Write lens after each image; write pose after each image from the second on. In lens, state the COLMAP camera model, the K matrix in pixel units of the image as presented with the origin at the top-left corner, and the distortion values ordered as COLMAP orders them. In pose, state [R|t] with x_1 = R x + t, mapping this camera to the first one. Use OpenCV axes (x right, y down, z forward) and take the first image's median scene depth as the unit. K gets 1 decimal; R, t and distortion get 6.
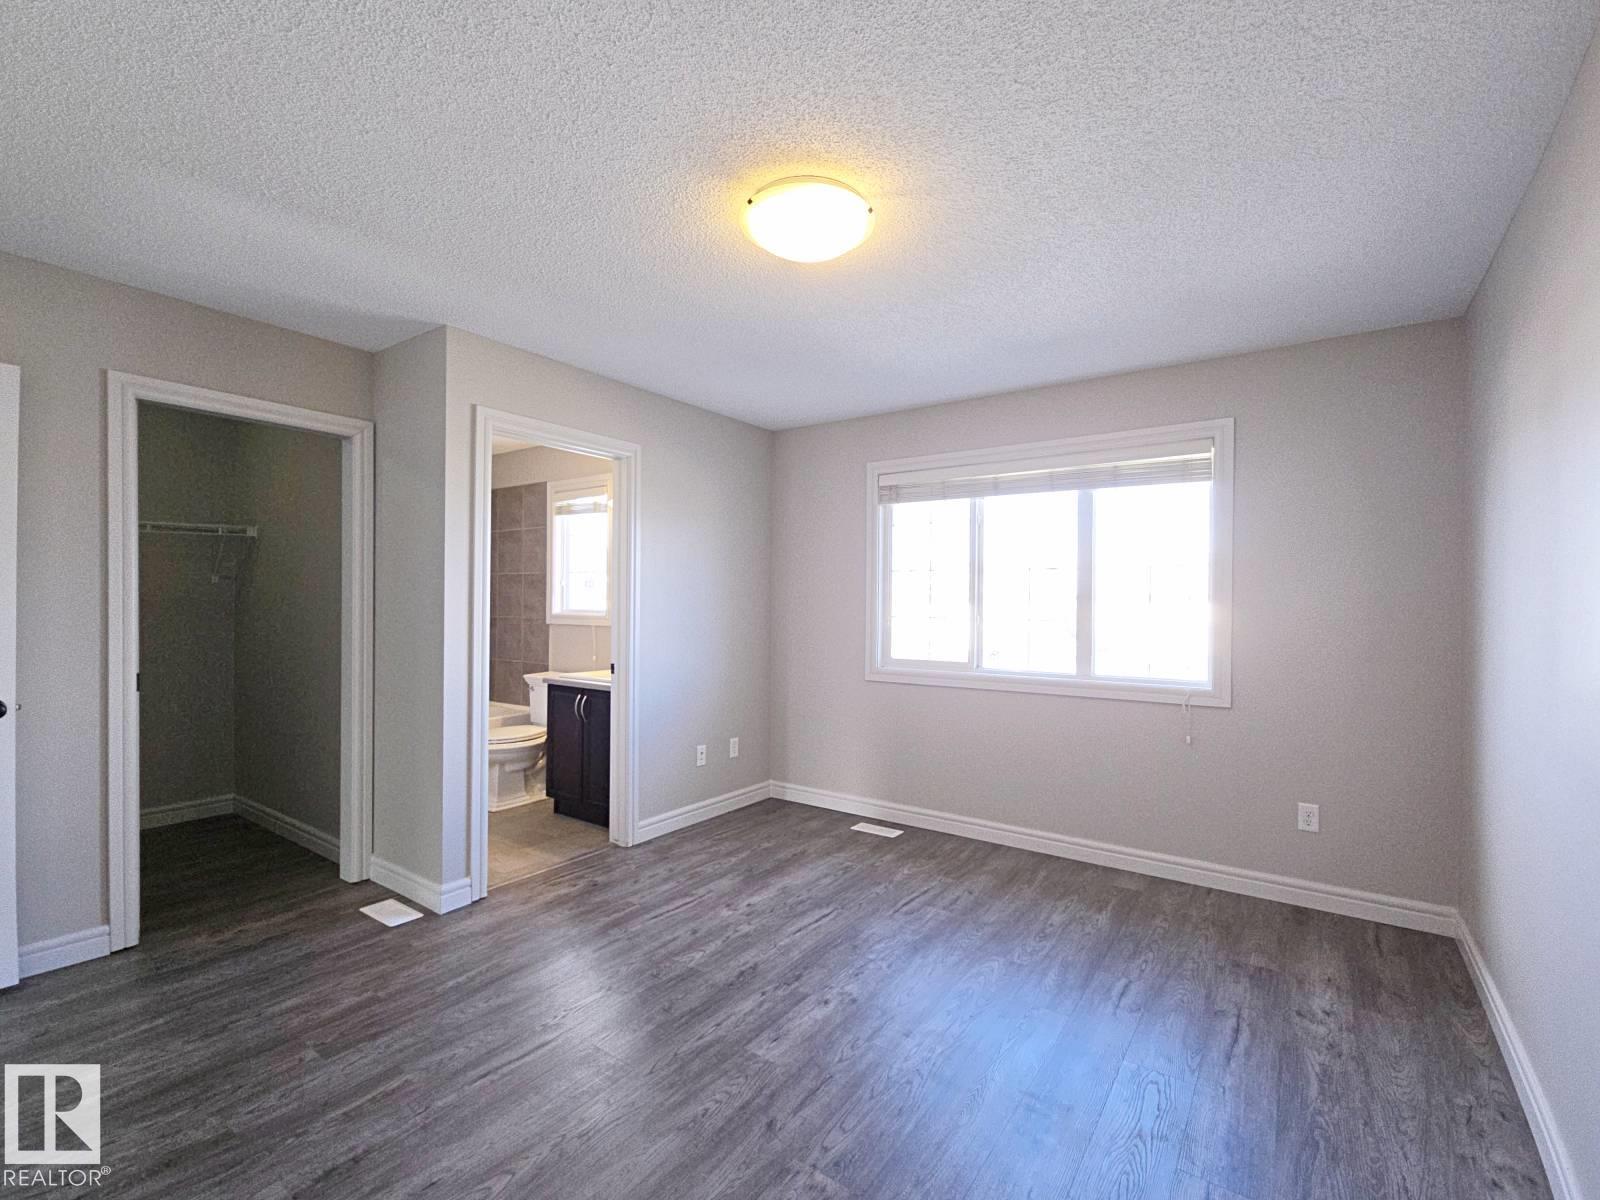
lens RADIAL K [[728.3, 0, 806.0], [0, 728.3, 601.1], [0, 0, 1]] dist [-0.000277, -0.000466]
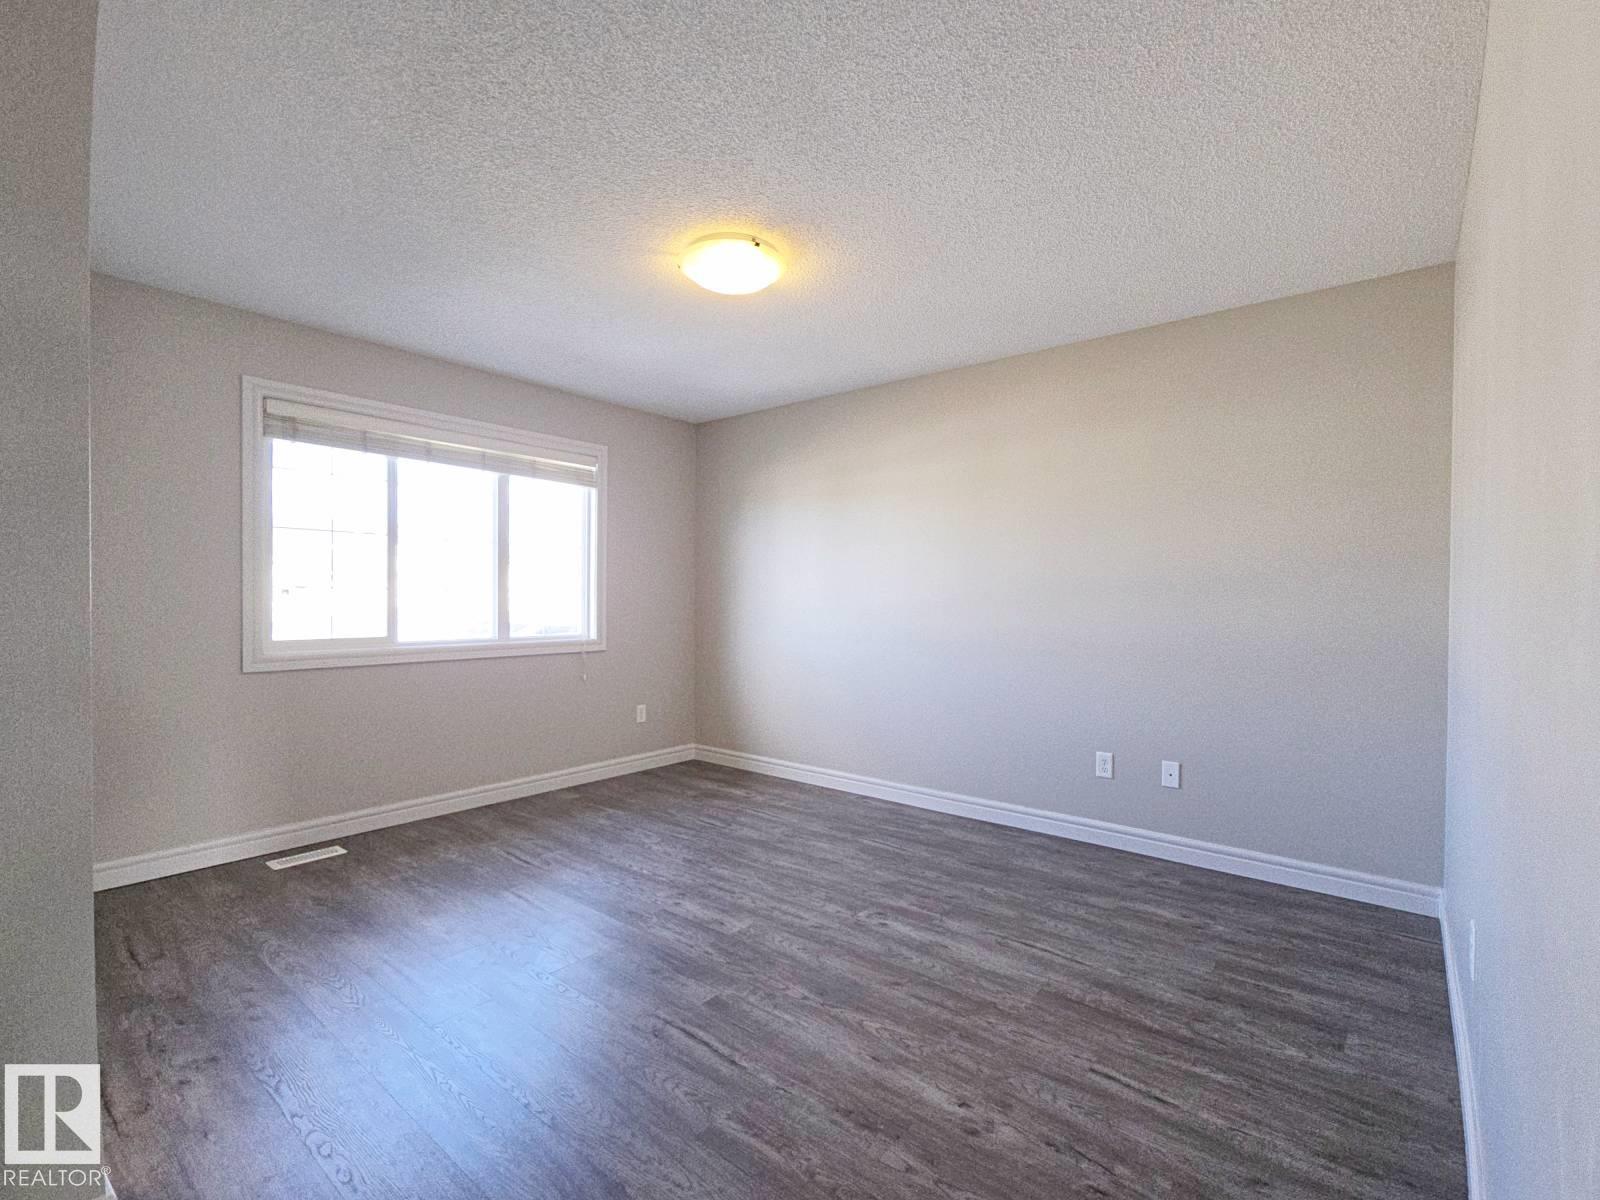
lens RADIAL K [[775.5, 0, 799.6], [0, 775.5, 602.9], [0, 0, 1]] dist [-0.000057, 0.000335]
pose [[0.039214, -0.011680, 0.999163, -0.797802], [-0.008830, 0.999889, 0.012035, 0.028519], [-0.999192, -0.009295, 0.039106, 0.492018]]
